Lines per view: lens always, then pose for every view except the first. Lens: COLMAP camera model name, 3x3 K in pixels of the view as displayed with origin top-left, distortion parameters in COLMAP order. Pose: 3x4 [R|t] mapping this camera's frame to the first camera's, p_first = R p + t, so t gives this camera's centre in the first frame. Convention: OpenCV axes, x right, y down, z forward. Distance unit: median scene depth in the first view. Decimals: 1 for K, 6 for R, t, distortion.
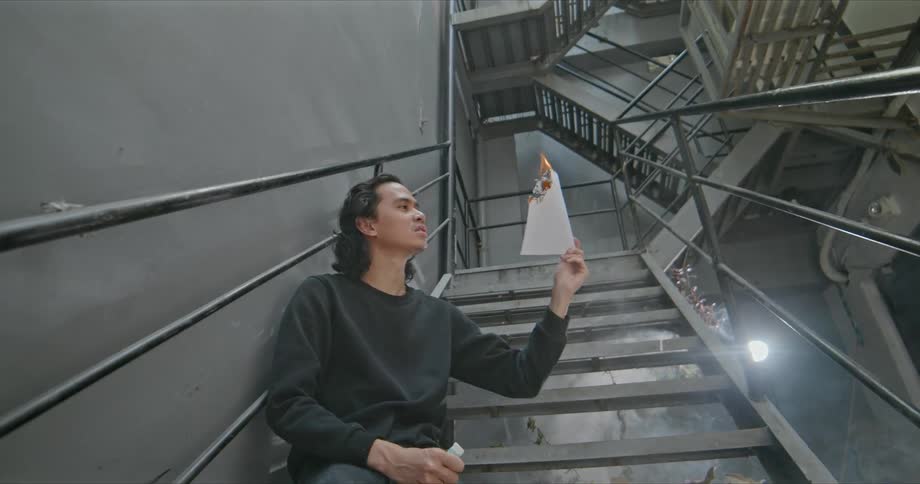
lens RADIAL K [[509.5, 0, 462.9], [0, 509.5, 254.6], [0, 0, 1]] dist [-0.048154, 0.000045]
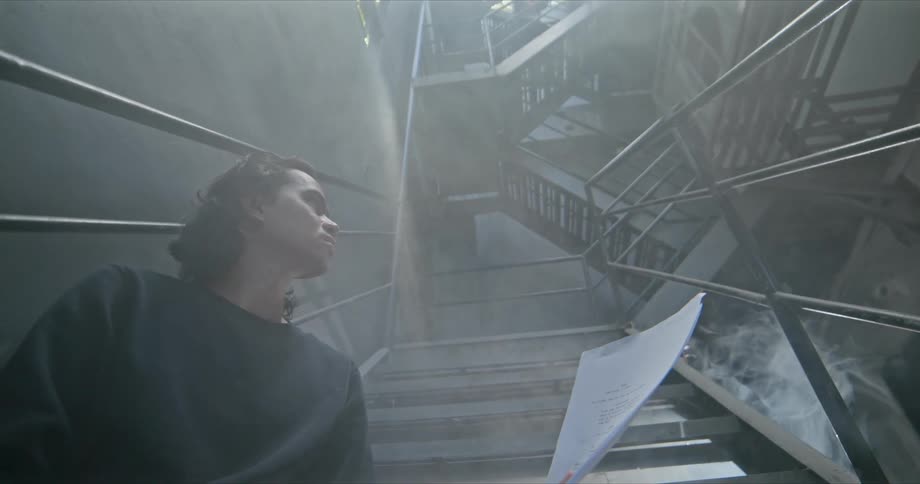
lens RADIAL K [[509.5, 0, 462.9], [0, 509.5, 254.6], [0, 0, 1]] dist [-0.048154, 0.000045]
pose [[0.996053, 0.050410, 0.073062, 0.019773], [-0.033446, 0.975567, -0.217144, 0.053007], [-0.082224, 0.213843, 0.973402, 0.157112]]
